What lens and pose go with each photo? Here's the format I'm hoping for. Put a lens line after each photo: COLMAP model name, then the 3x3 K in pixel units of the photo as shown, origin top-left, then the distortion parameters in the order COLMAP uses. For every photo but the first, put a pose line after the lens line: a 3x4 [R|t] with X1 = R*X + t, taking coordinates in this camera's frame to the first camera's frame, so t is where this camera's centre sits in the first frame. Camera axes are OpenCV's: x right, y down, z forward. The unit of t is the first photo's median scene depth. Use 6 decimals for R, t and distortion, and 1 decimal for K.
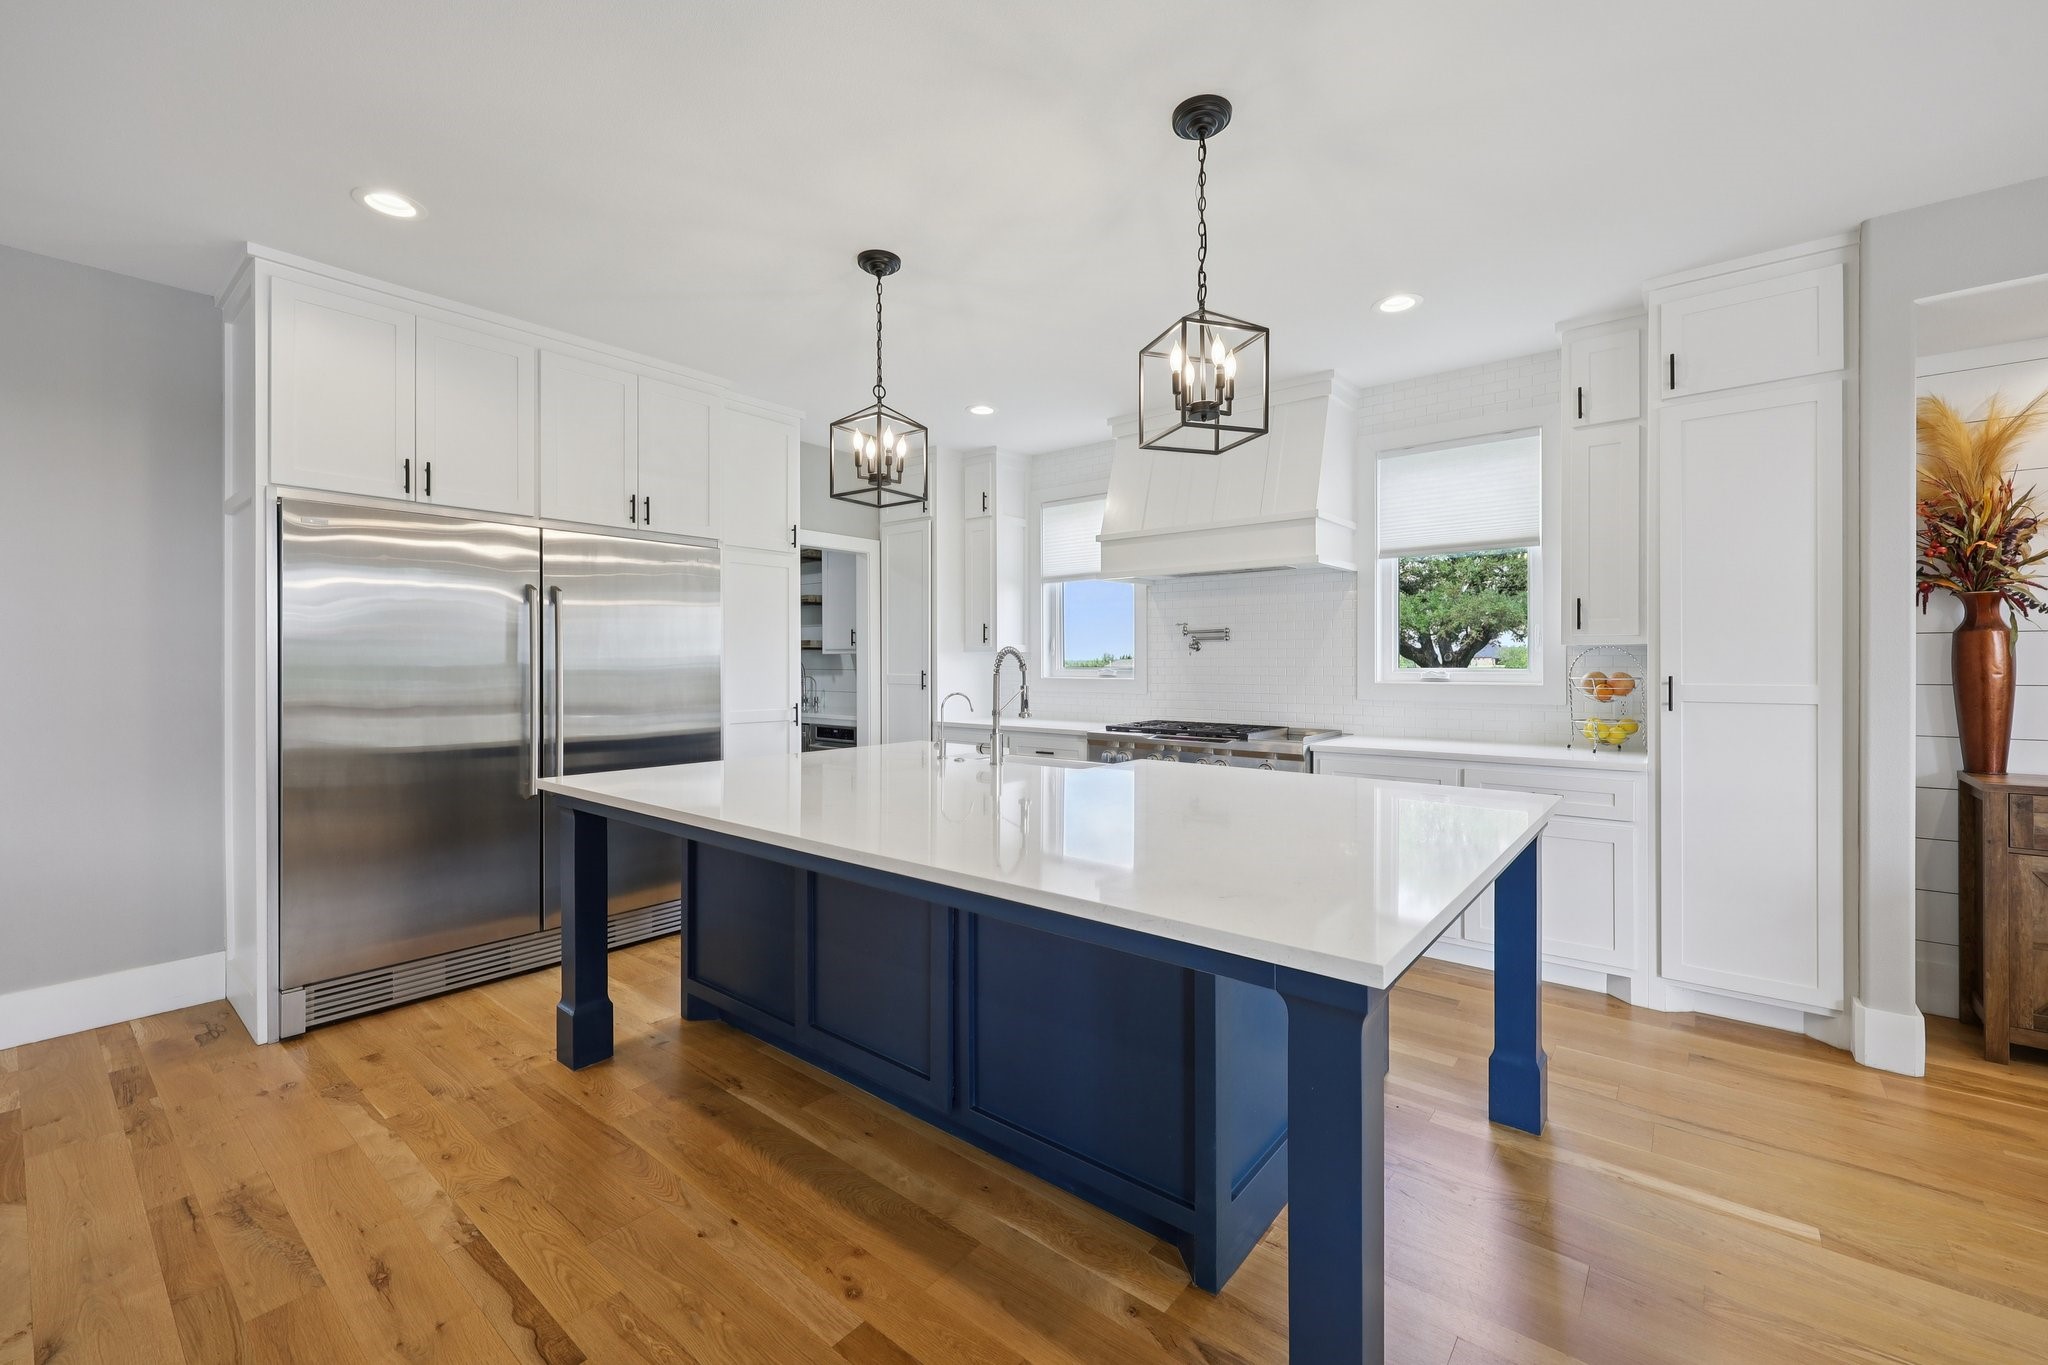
lens RADIAL K [[830.3, 0, 1022.4], [0, 830.3, 669.3], [0, 0, 1]] dist [0.001864, -0.000001]
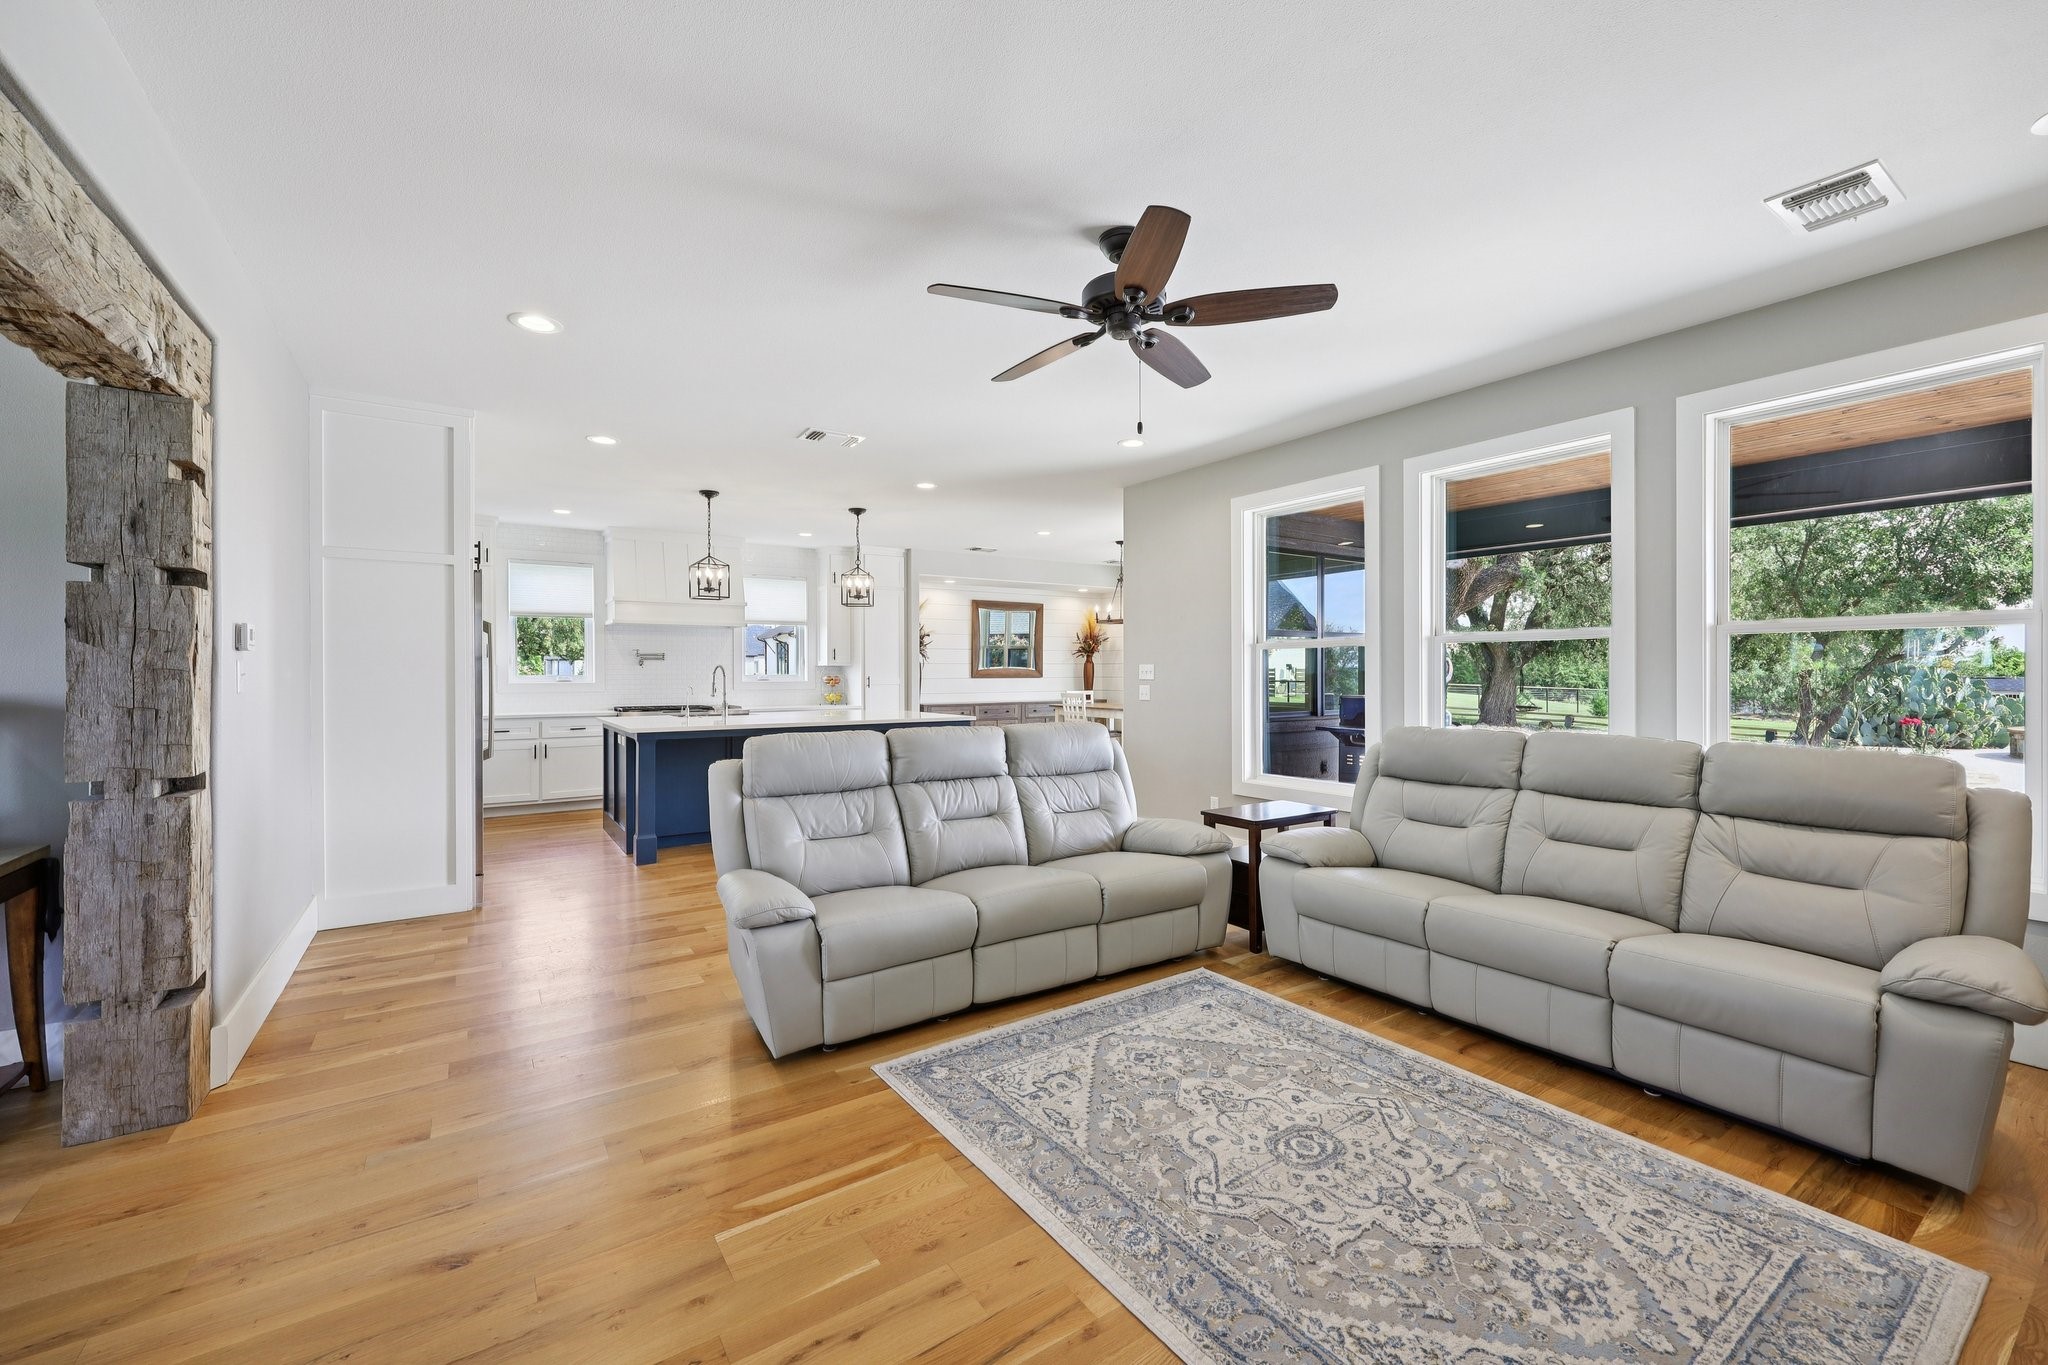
lens RADIAL K [[830.3, 0, 1021.3], [0, 830.3, 676.4], [0, 0, 1]] dist [0.001864, -0.000001]
pose [[0.292655, -0.003380, 0.956212, -2.035605], [0.010687, 0.999943, 0.000264, 0.015643], [-0.956158, 0.010141, 0.292674, -0.456102]]
